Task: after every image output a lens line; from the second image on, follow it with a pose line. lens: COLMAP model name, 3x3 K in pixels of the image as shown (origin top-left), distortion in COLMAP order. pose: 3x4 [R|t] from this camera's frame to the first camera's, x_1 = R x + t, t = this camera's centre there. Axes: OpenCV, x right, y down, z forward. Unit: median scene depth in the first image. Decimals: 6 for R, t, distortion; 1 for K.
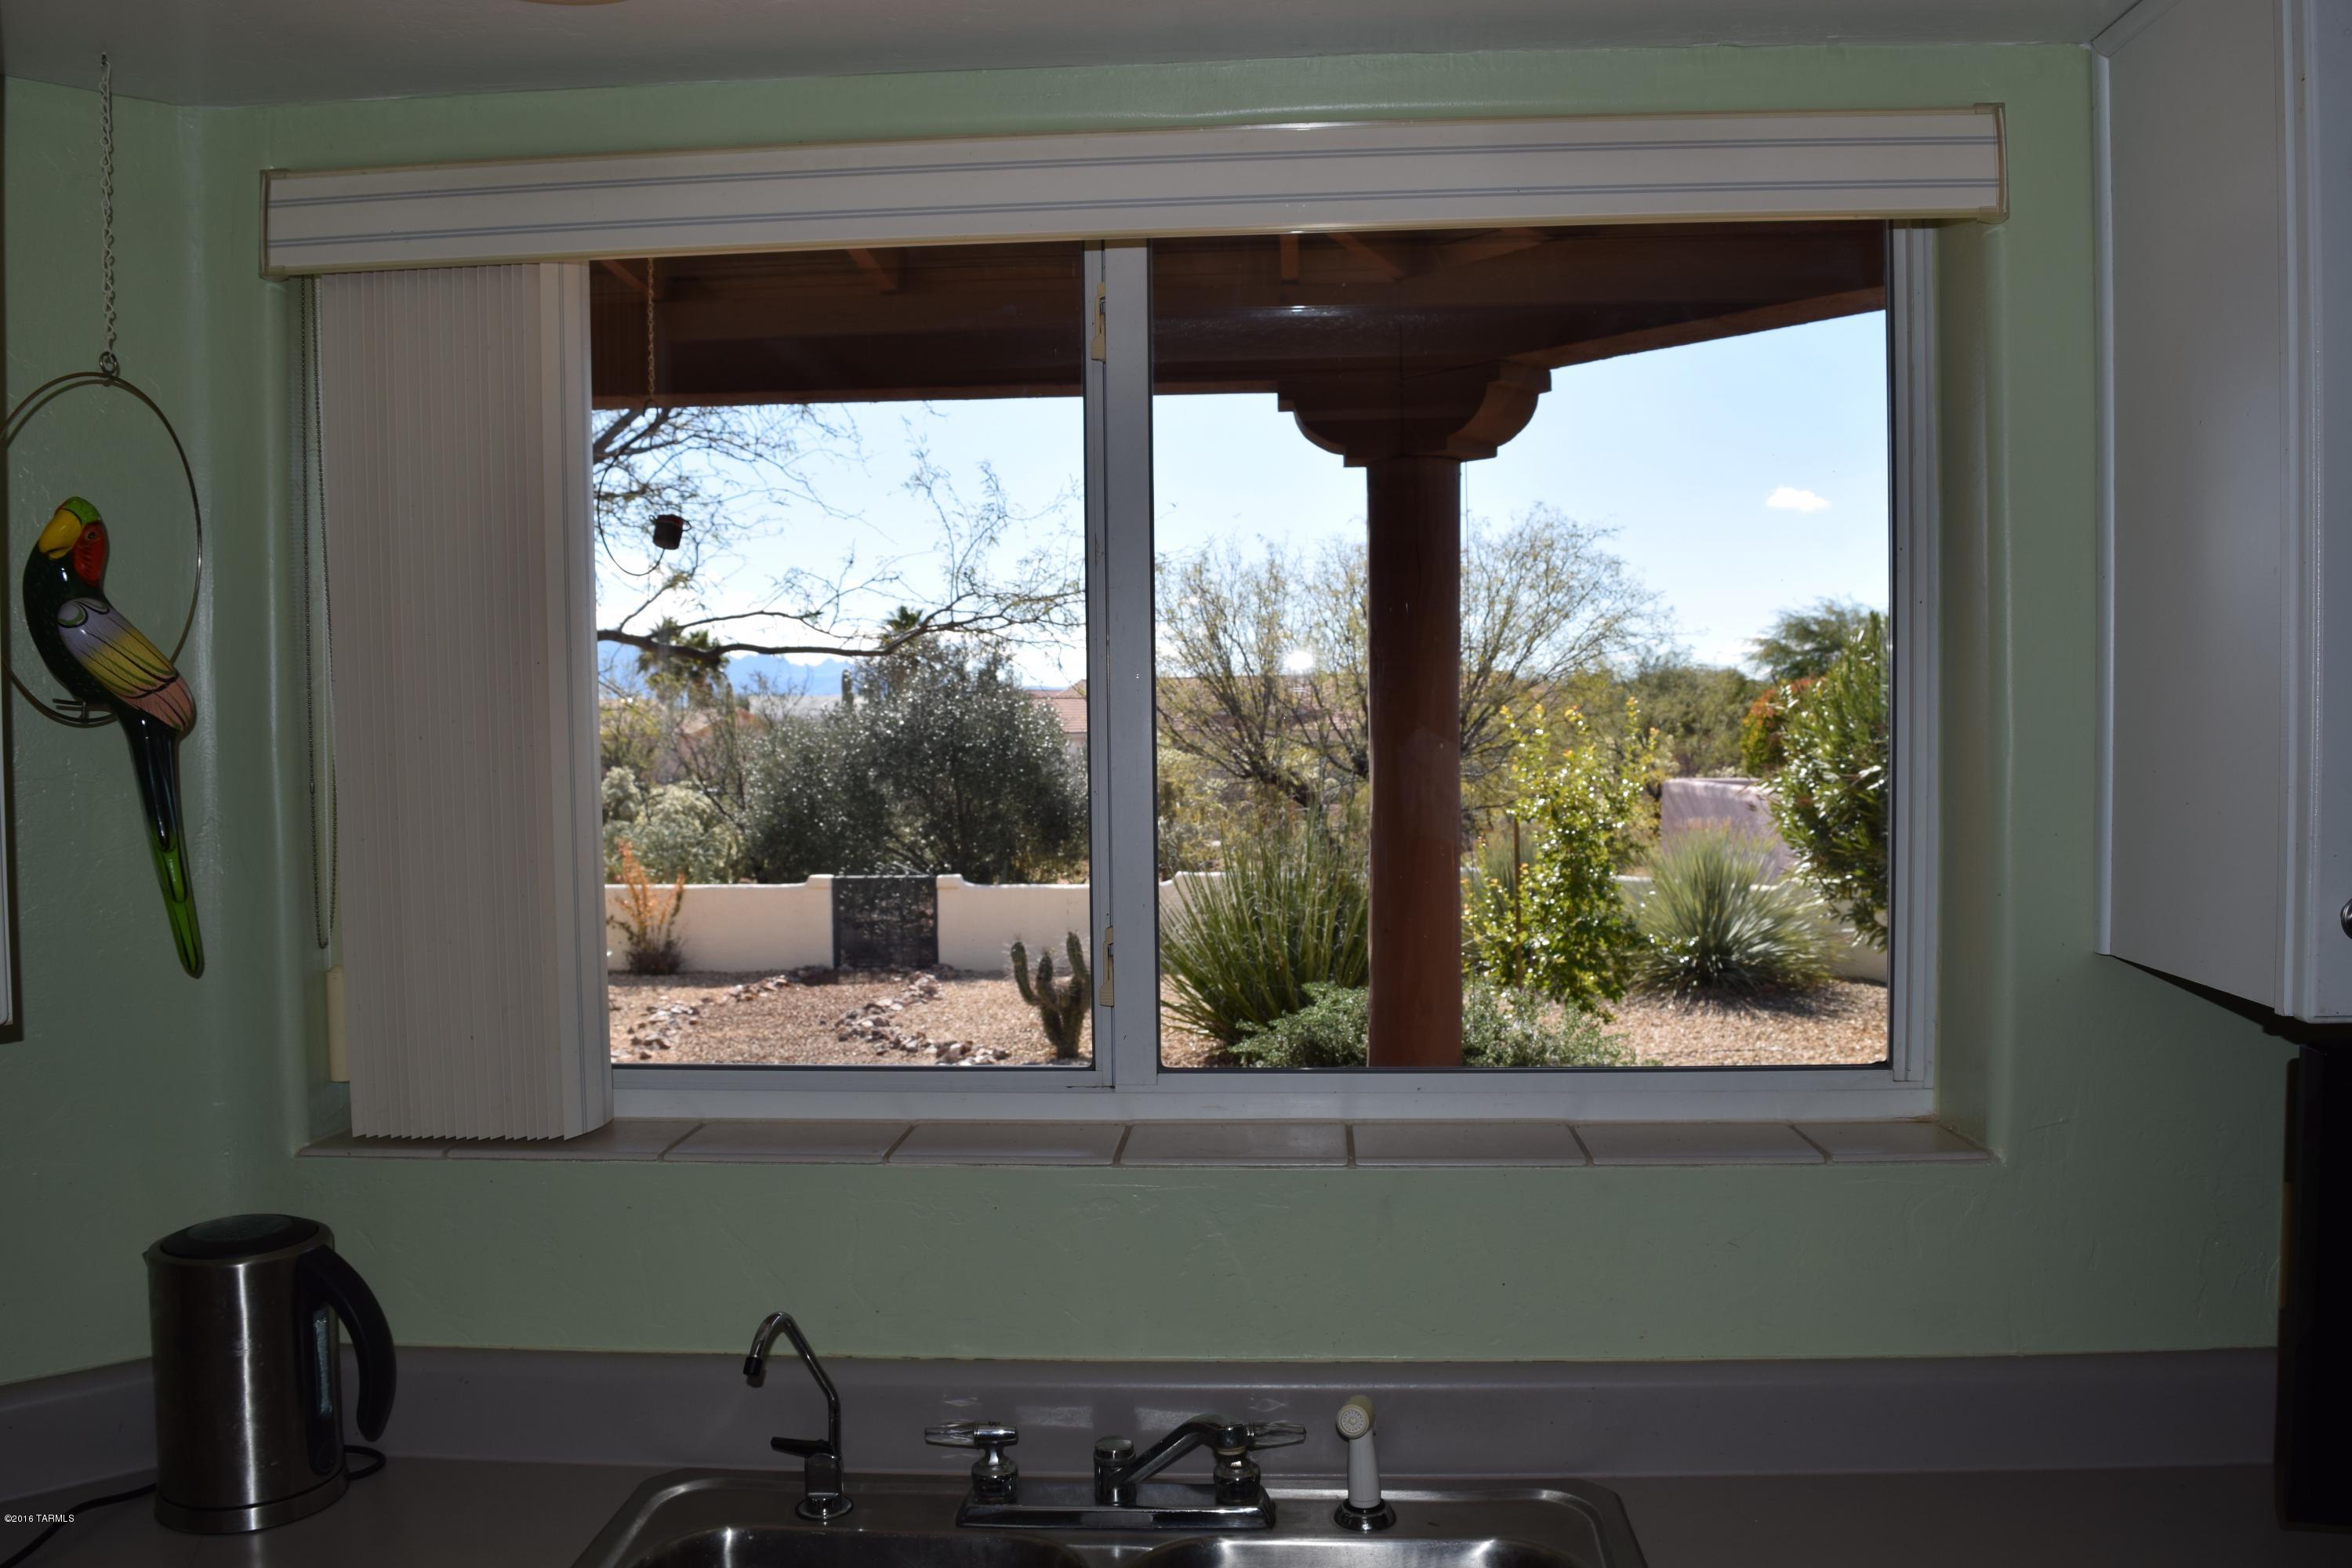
lens RADIAL K [[1829.3, 0, 1174.2], [0, 1829.3, 777.1], [0, 0, 1]] dist [-0.097230, -0.001751]
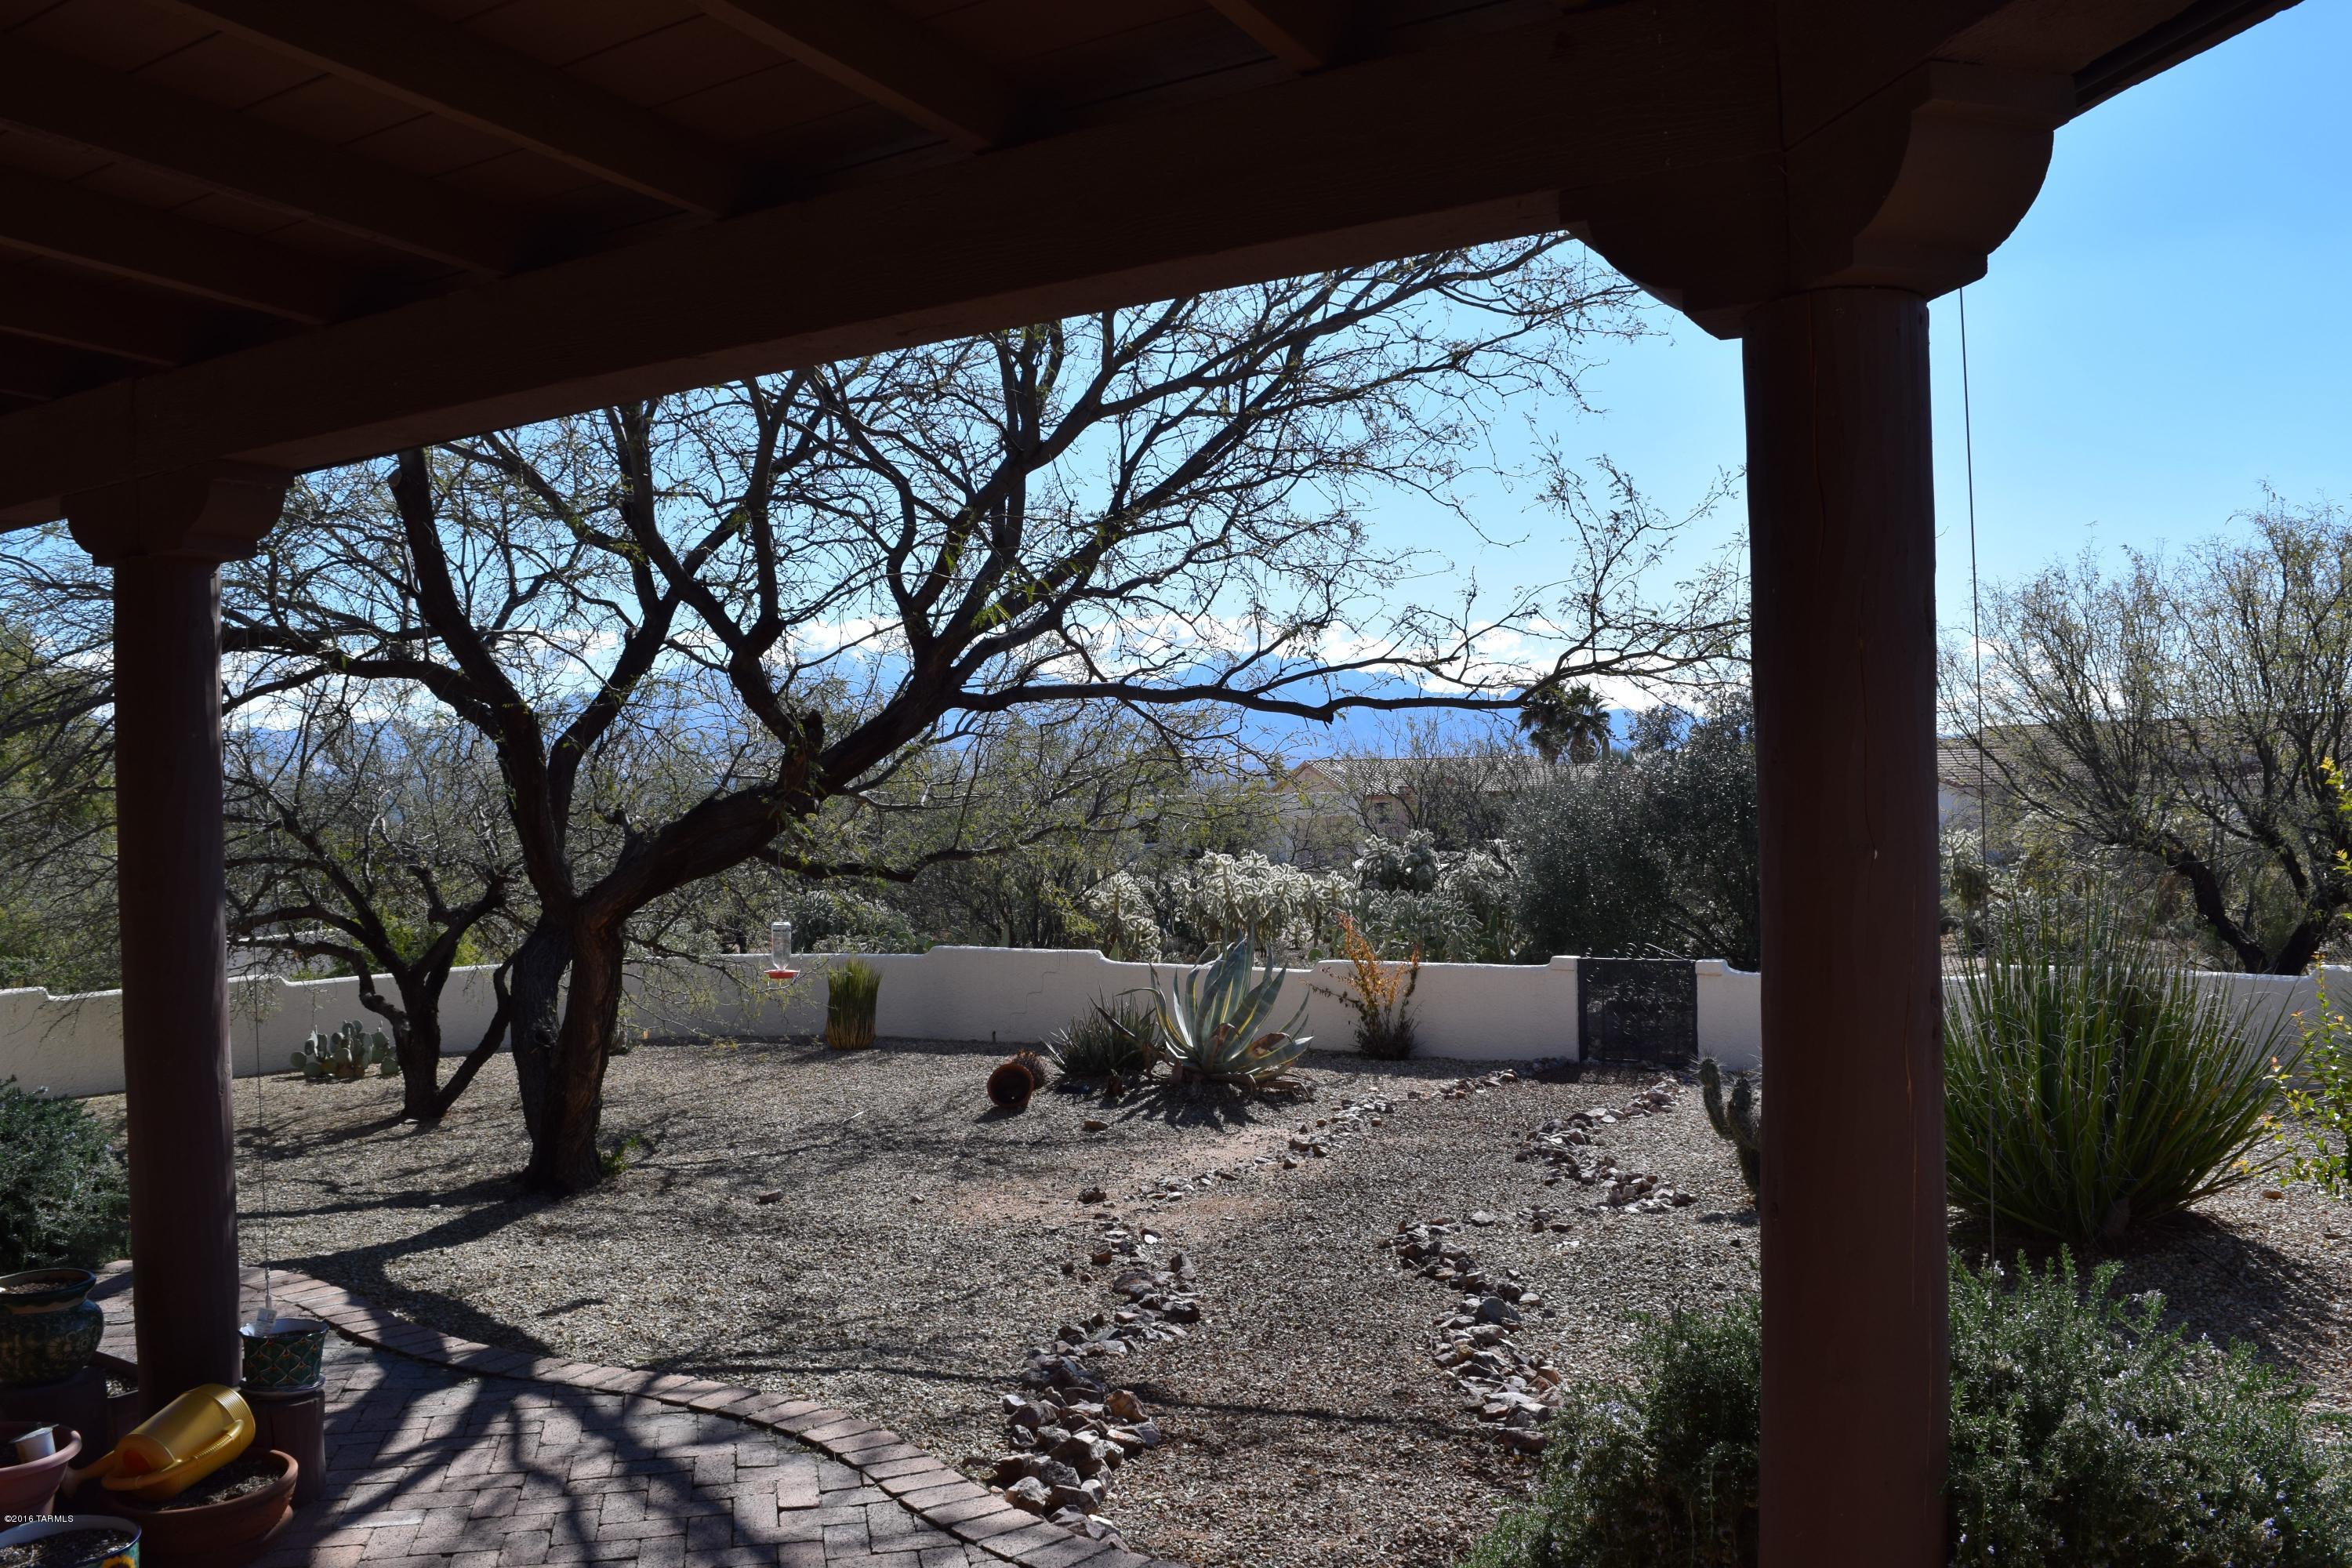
lens RADIAL K [[1829.3, 0, 1172.9], [0, 1829.3, 780.5], [0, 0, 1]] dist [-0.097230, -0.001751]
pose [[0.880914, -0.011835, -0.473128, 0.057703], [-0.001534, 0.999611, -0.027860, -0.006359], [0.473274, 0.025268, 0.880553, 0.128212]]
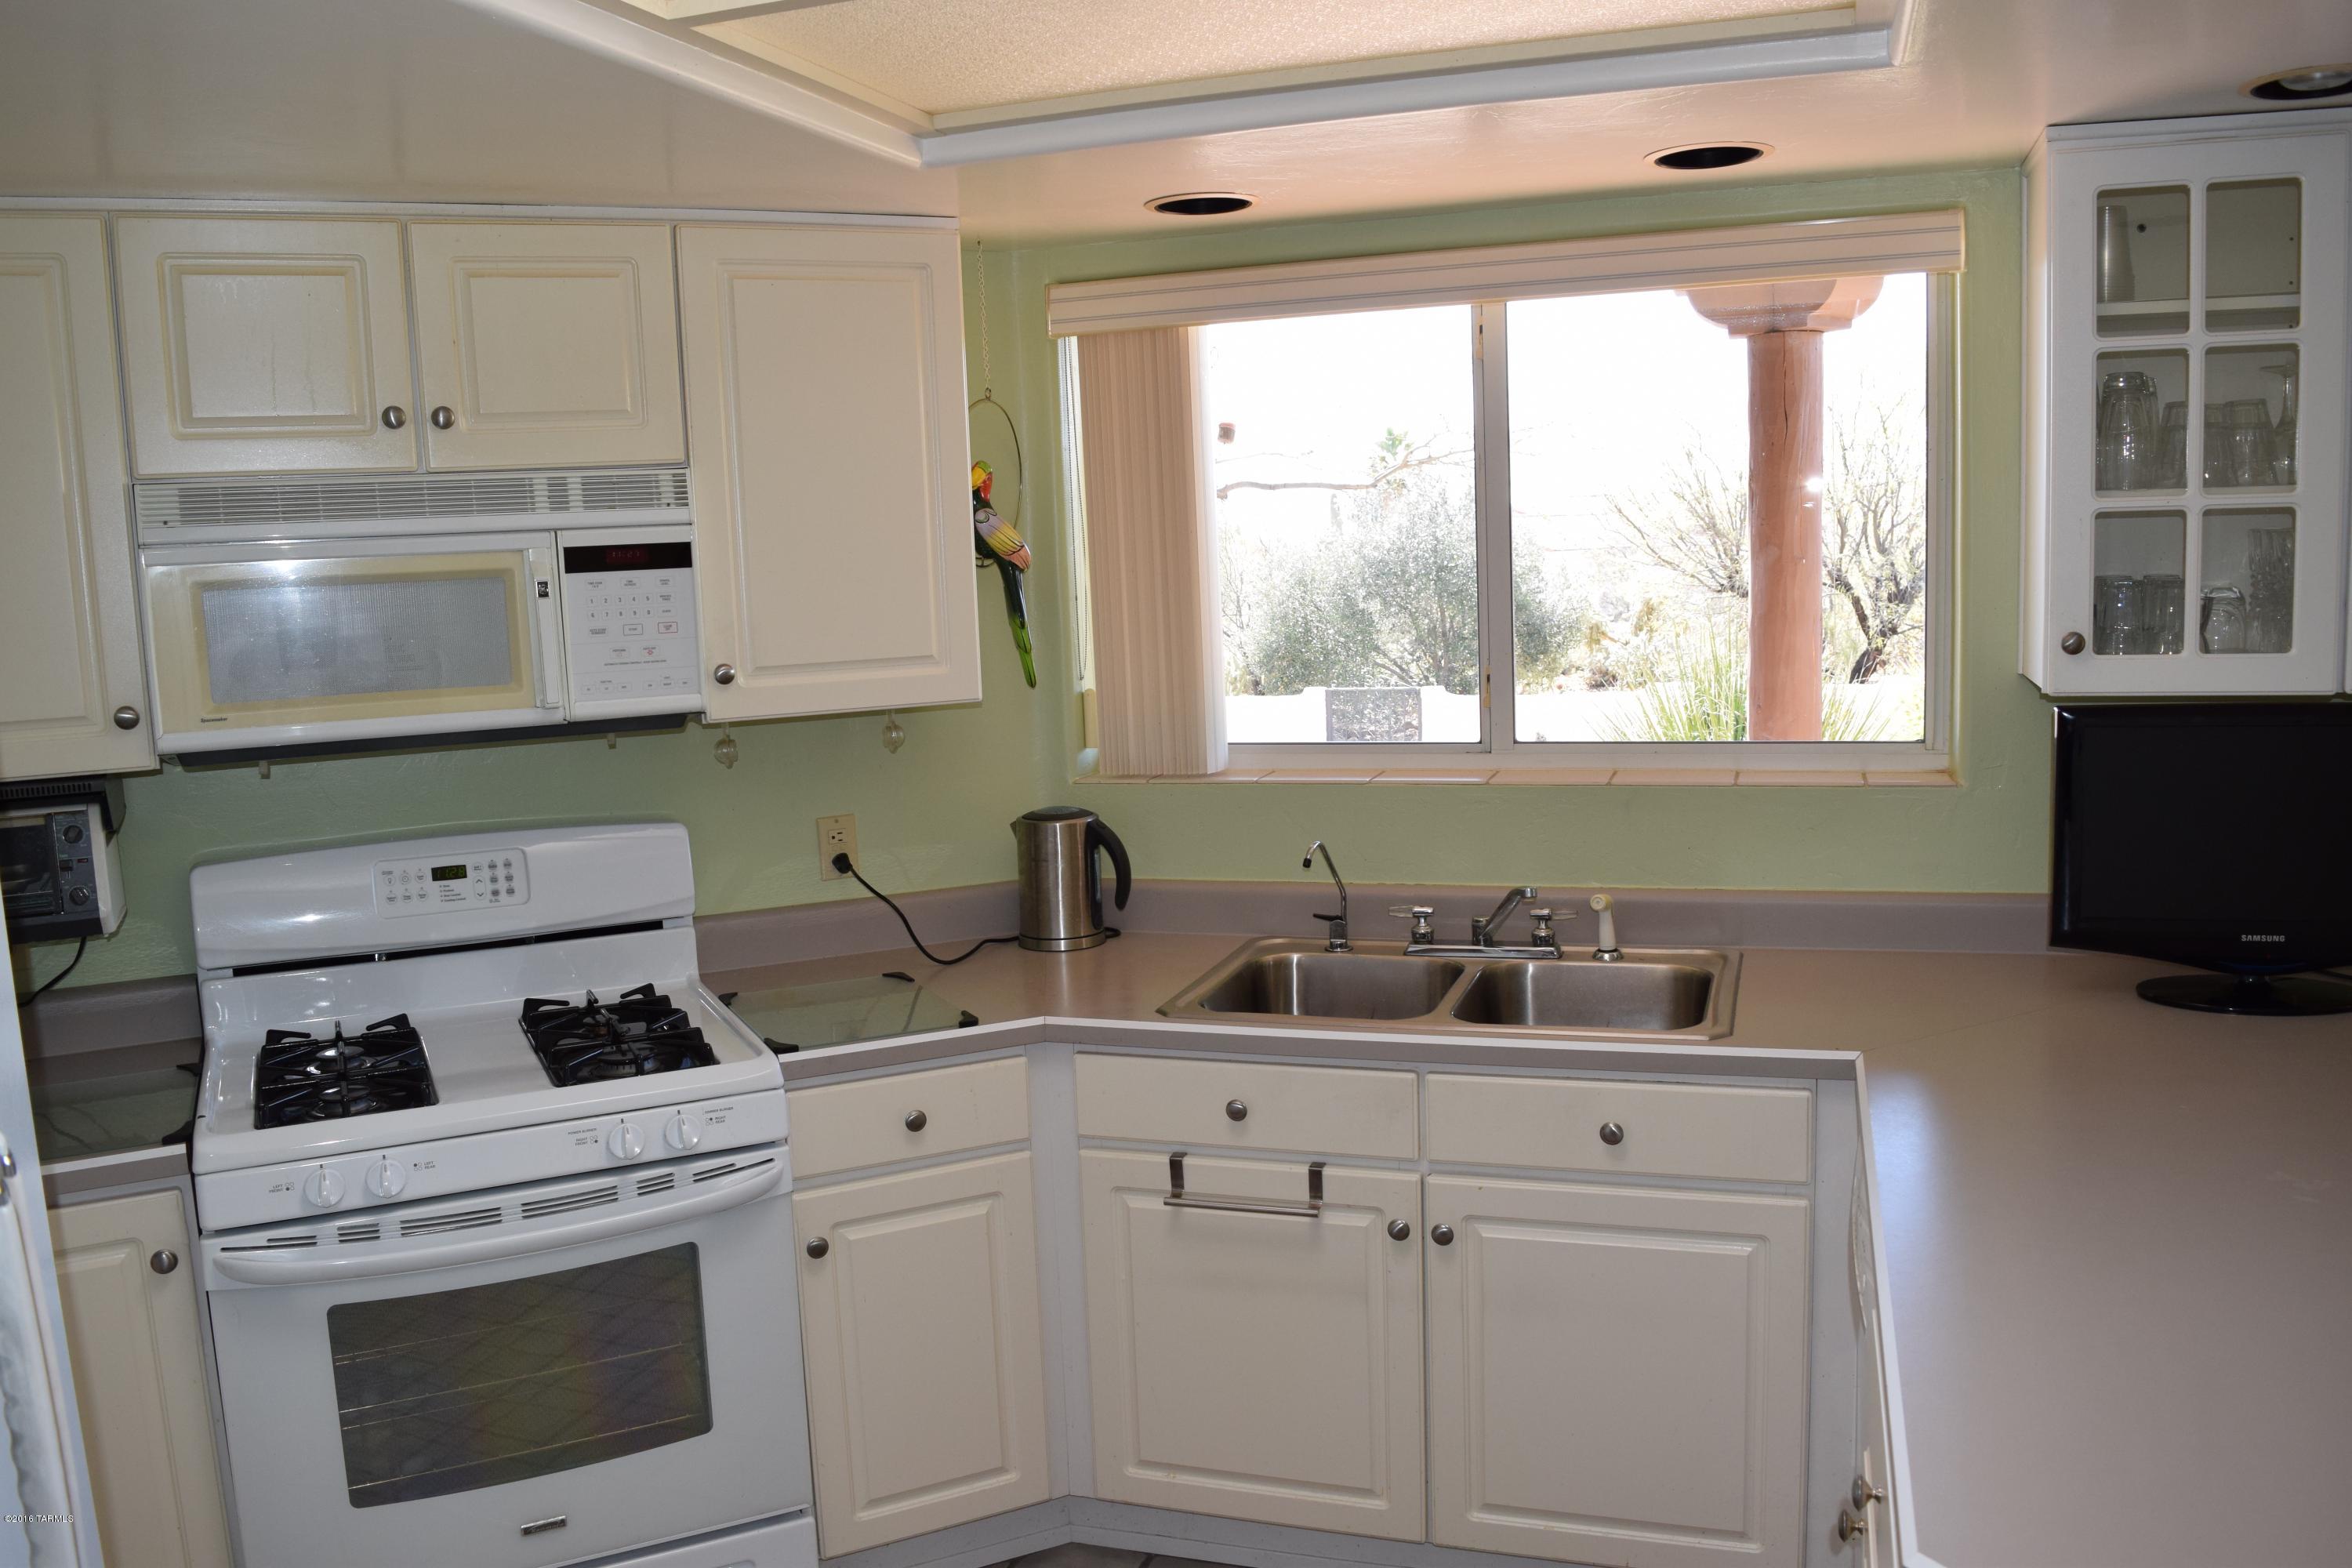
lens RADIAL K [[1829.3, 0, 1170.6], [0, 1829.3, 778.3], [0, 0, 1]] dist [-0.097230, -0.001751]
pose [[0.964279, 0.008619, -0.264747, 0.015070], [0.017503, 0.995213, 0.096150, 0.001330], [0.264309, -0.097349, 0.959512, -0.091138]]
